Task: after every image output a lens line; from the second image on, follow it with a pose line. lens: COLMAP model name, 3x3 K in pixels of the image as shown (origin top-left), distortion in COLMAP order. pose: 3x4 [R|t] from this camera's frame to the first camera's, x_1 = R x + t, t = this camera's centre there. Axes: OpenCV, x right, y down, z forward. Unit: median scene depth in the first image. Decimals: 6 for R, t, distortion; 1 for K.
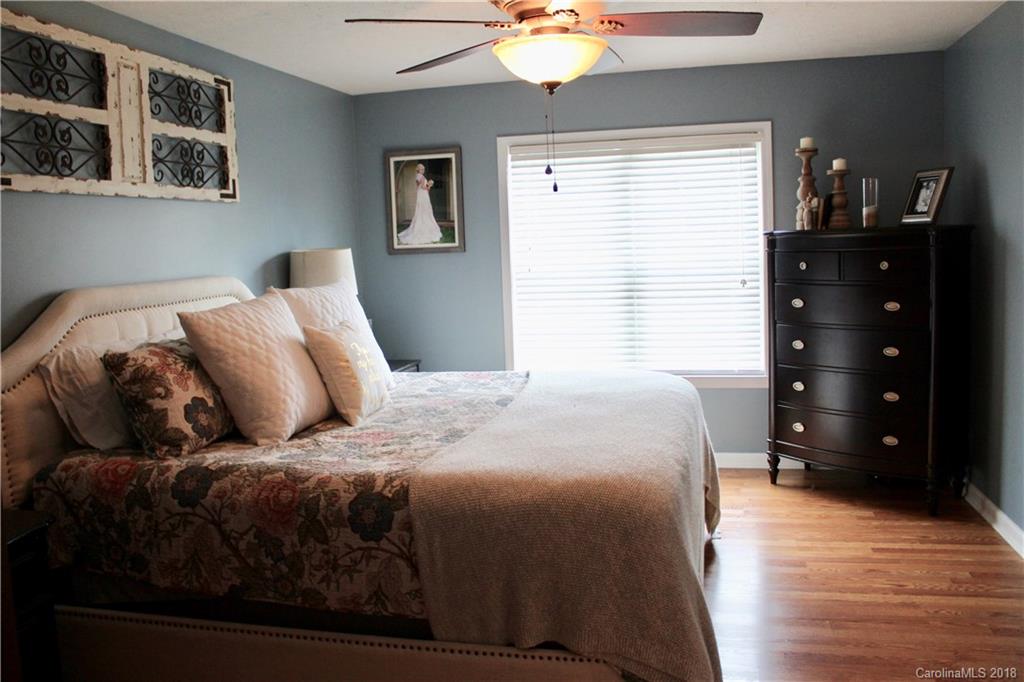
lens RADIAL K [[844.1, 0, 518.2], [0, 844.1, 351.1], [0, 0, 1]] dist [-0.146747, 0.109135]
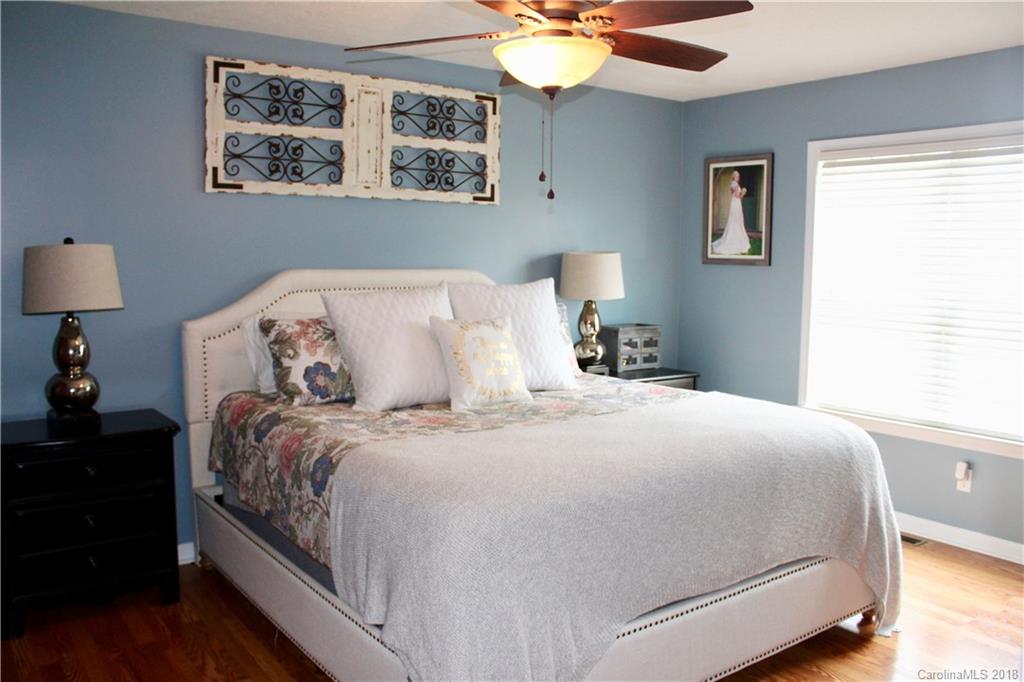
lens RADIAL K [[844.1, 0, 484.4], [0, 844.1, 357.3], [0, 0, 1]] dist [-0.146747, 0.109135]
pose [[0.753982, 0.127164, -0.644469, 0.522769], [-0.126766, 0.990809, 0.047195, -0.036140], [0.644547, 0.046113, 0.763173, 0.177130]]
